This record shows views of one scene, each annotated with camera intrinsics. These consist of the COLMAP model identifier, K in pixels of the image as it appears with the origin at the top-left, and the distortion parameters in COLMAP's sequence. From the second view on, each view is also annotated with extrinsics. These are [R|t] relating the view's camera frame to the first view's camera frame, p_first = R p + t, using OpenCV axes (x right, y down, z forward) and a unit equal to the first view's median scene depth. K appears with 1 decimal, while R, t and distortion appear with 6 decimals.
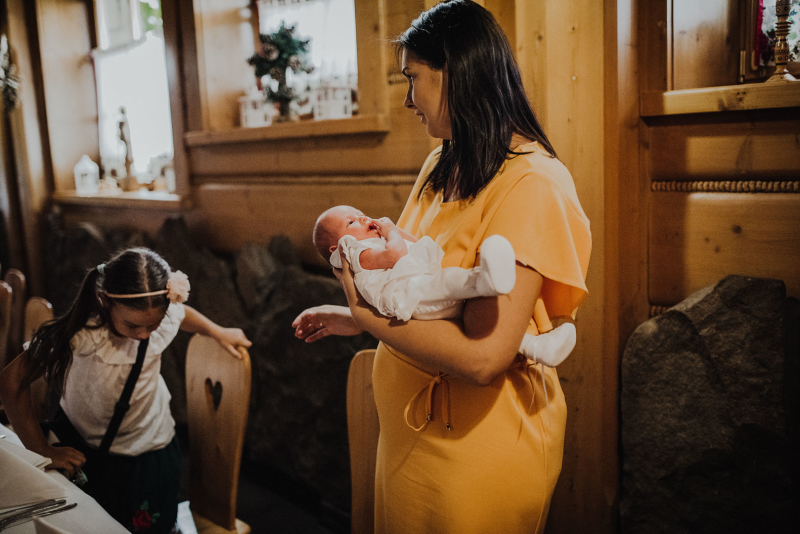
lens RADIAL K [[767.0, 0, 400.0], [0, 767.0, 267.0], [0, 0, 1]] dist [-0.063952, 0.078729]
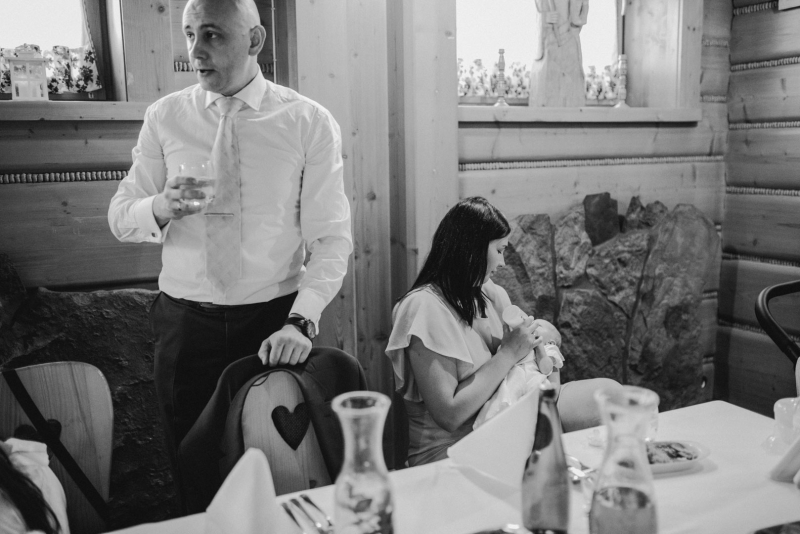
lens RADIAL K [[767.0, 0, 400.0], [0, 767.0, 267.0], [0, 0, 1]] dist [-0.063952, 0.078729]
pose [[0.289075, -0.109418, 0.951033, -1.174380], [0.152487, 0.986025, 0.067094, -0.028204], [-0.945084, 0.125625, 0.301720, 0.658302]]
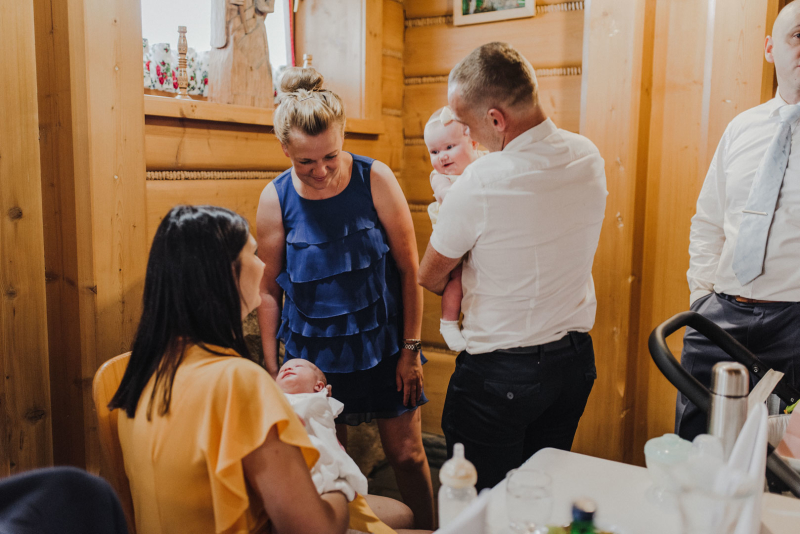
lens RADIAL K [[762.5, 0, 407.9], [0, 762.5, 268.3], [0, 0, 1]] dist [-0.002620, 0.004015]
pose [[-0.267711, -0.081424, 0.960053, -0.885642], [0.146078, 0.981474, 0.123975, -0.049305], [-0.952361, 0.173432, -0.250857, 0.909916]]
